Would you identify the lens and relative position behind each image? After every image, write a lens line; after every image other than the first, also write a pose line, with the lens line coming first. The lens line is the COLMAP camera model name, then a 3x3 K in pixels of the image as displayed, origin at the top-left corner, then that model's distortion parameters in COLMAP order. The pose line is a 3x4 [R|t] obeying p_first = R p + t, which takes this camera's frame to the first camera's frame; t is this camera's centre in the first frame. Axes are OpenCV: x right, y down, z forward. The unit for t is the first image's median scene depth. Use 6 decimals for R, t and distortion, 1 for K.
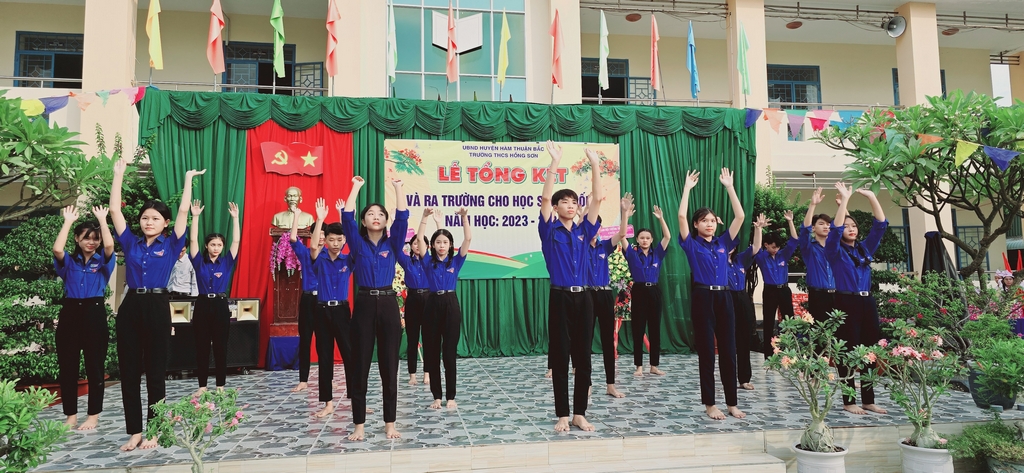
lens RADIAL K [[686.9, 0, 521.4], [0, 686.9, 219.8], [0, 0, 1]] dist [0.125032, -0.136391]
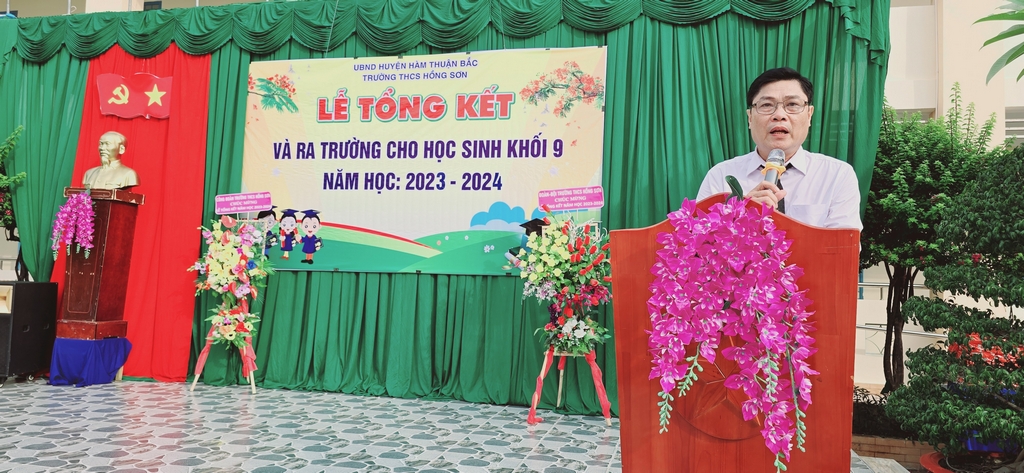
lens RADIAL K [[700.0, 0, 512.0], [0, 700.0, 236.5], [0, 0, 1]] dist [0.072495, -0.080094]
pose [[0.919110, 0.020746, -0.393453, 0.314575], [-0.010831, 0.999566, 0.027404, 0.033494], [0.393851, -0.020926, 0.918936, 0.448381]]
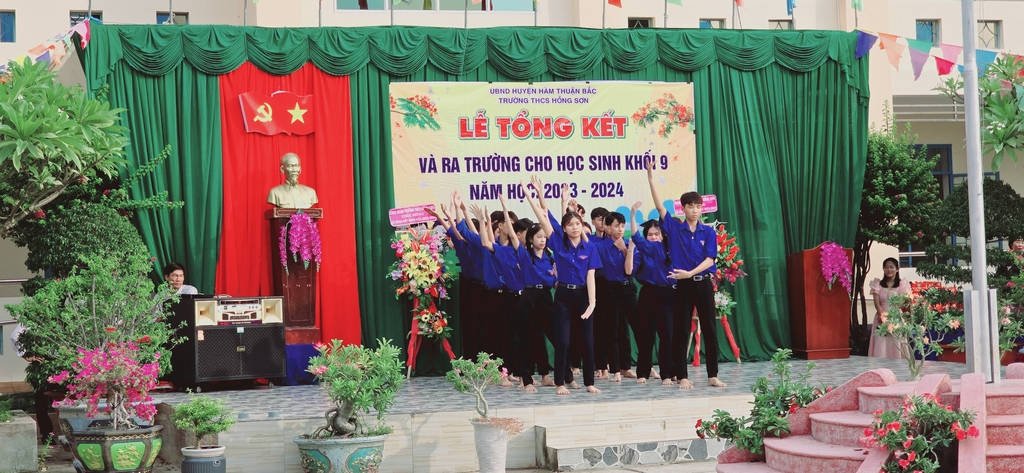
lens RADIAL K [[2052.2, 0, 515.1], [0, 2052.2, 218.3], [0, 0, 1]] dist [-1.214240, 24.676472]
pose [[0.988125, -0.012271, 0.153159, -0.393738], [0.002822, 0.998087, 0.061759, -0.104355], [-0.153623, -0.060594, 0.986270, -1.154203]]
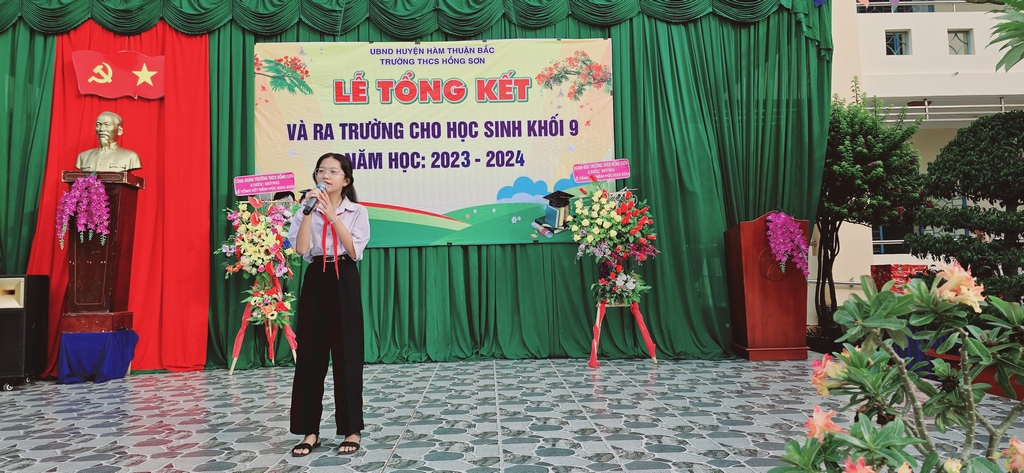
lens RADIAL K [[687.0, 0, 508.0], [0, 687.0, 227.0], [0, 0, 1]] dist [0.075123, -0.074057]
pose [[0.990690, -0.018798, -0.134833, 0.135129], [0.022311, 0.999449, 0.024593, 0.052048], [0.134297, -0.027372, 0.990563, 0.346946]]
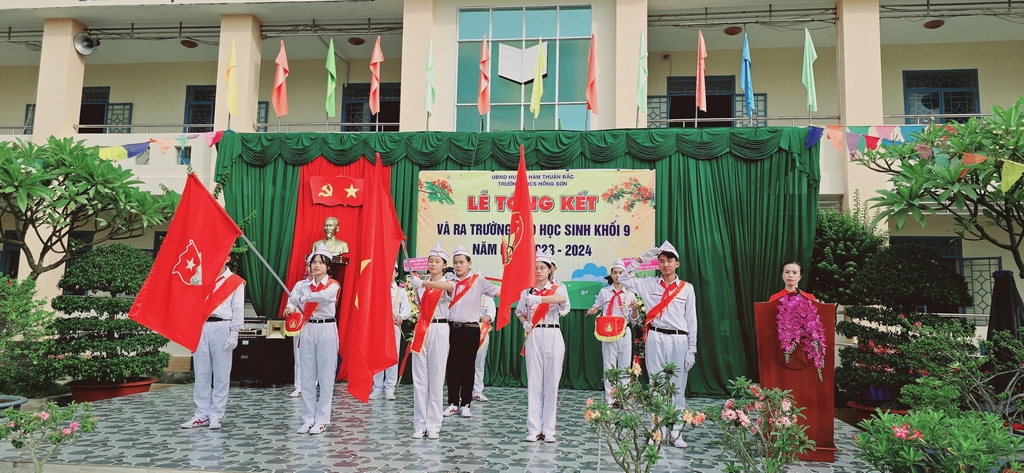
lens RADIAL K [[685.9, 0, 519.6], [0, 685.9, 227.5], [0, 0, 1]] dist [0.134092, -0.160009]
pose [[0.956460, 0.001899, -0.291856, 0.250178], [-0.007991, 0.999774, -0.019682, -0.010907], [0.291753, 0.021157, 0.956260, 0.044268]]
